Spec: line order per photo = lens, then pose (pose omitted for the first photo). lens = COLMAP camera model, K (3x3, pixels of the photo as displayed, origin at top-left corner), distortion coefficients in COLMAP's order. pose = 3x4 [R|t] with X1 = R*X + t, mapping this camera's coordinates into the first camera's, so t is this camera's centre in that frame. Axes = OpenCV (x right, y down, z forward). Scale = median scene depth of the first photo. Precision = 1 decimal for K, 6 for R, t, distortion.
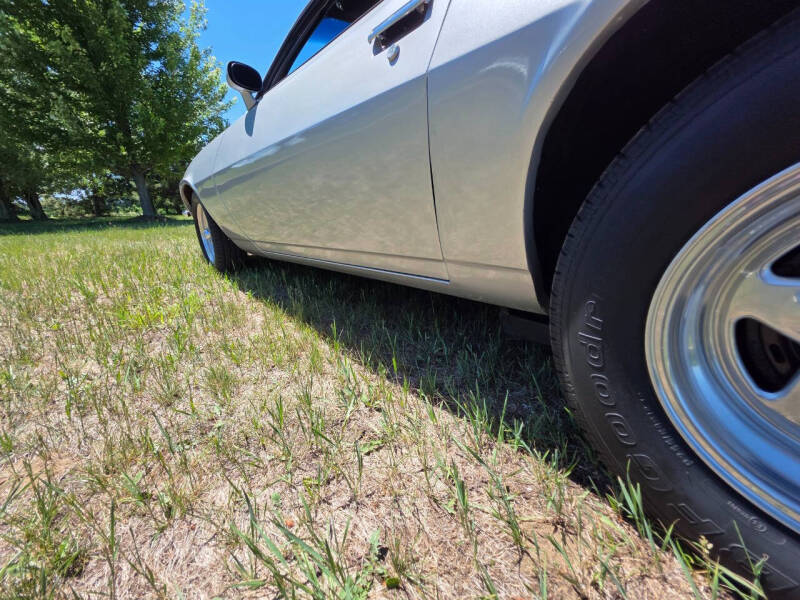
lens RADIAL K [[341.9, 0, 398.9], [0, 341.9, 300.2], [0, 0, 1]] dist [0.016282, 0.001836]
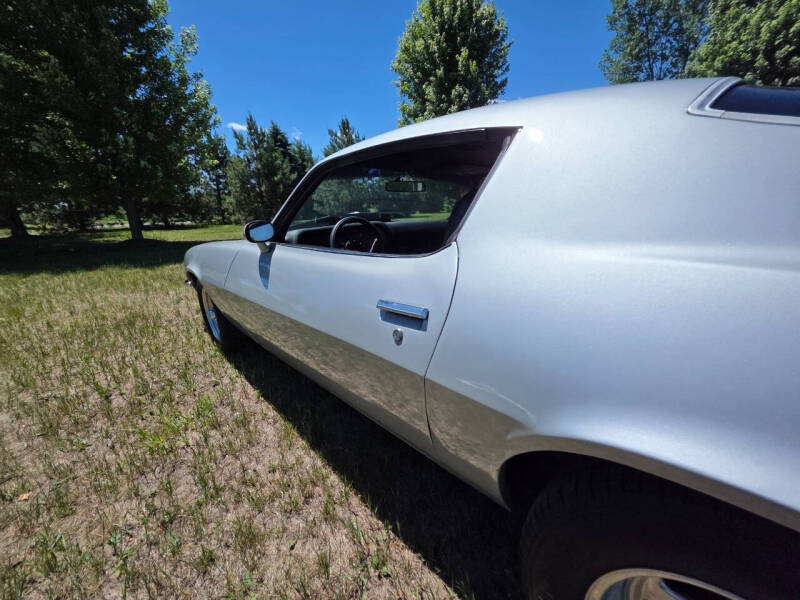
lens RADIAL K [[341.9, 0, 401.1], [0, 341.9, 301.8], [0, 0, 1]] dist [0.016282, 0.001836]
pose [[0.999415, -0.016247, 0.030106, -0.011738], [0.017109, 0.999445, -0.028598, -0.243132], [-0.029624, 0.029096, 0.999138, -0.094178]]
